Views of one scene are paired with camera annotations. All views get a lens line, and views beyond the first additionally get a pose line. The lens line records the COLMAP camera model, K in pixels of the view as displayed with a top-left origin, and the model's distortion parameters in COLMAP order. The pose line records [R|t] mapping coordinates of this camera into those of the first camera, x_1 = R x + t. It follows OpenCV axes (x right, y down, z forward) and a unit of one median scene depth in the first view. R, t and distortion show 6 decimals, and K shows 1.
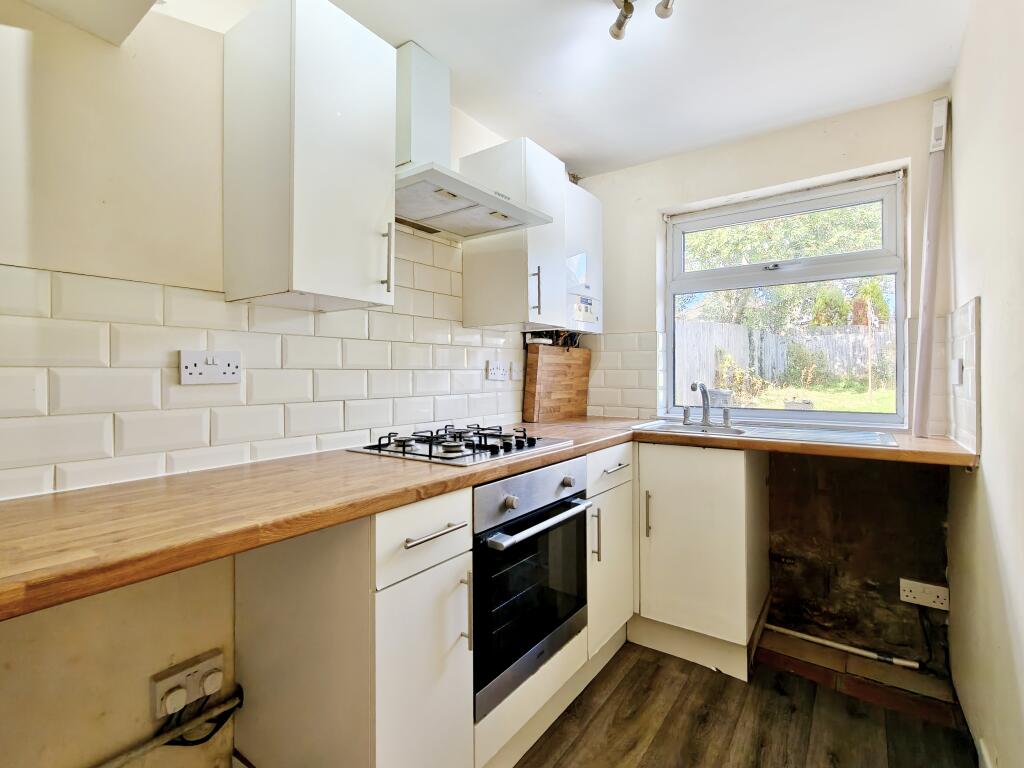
lens RADIAL K [[482.7, 0, 512.0], [0, 482.7, 384.0], [0, 0, 1]] dist [0.000628, 0.000174]
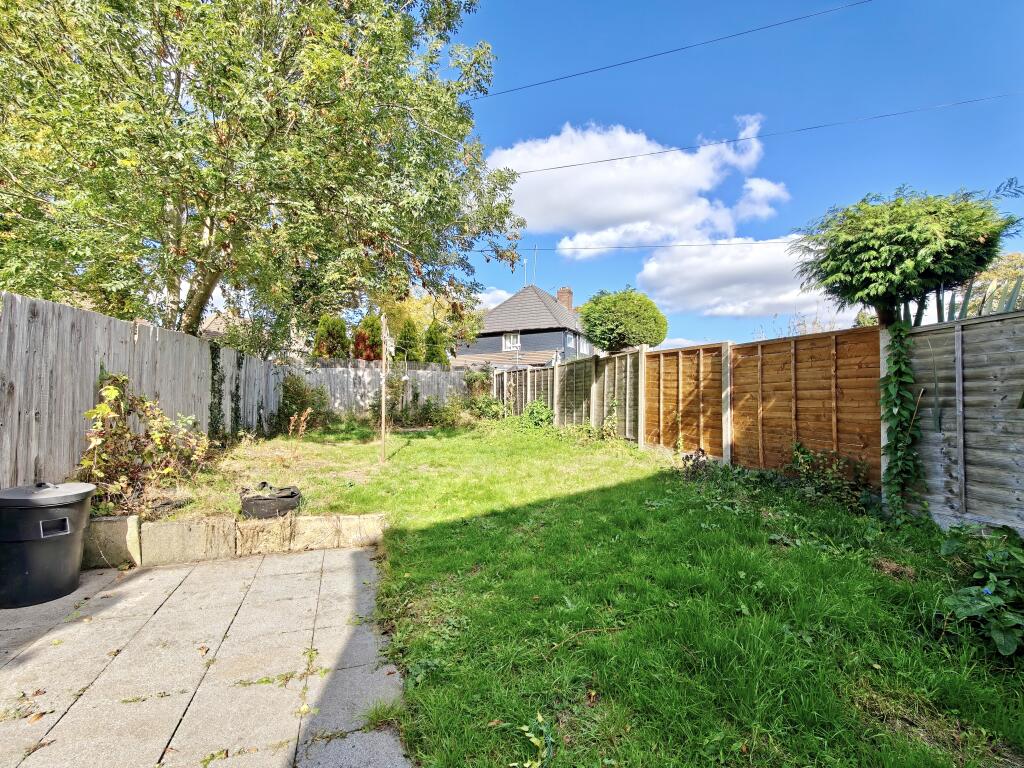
lens RADIAL K [[482.7, 0, 512.0], [0, 482.7, 384.0], [0, 0, 1]] dist [0.000628, 0.000174]
pose [[0.586618, 0.051394, 0.808232, 0.158966], [-0.002843, 0.998109, -0.061404, -0.021276], [-0.809859, 0.033723, 0.585654, 0.244581]]
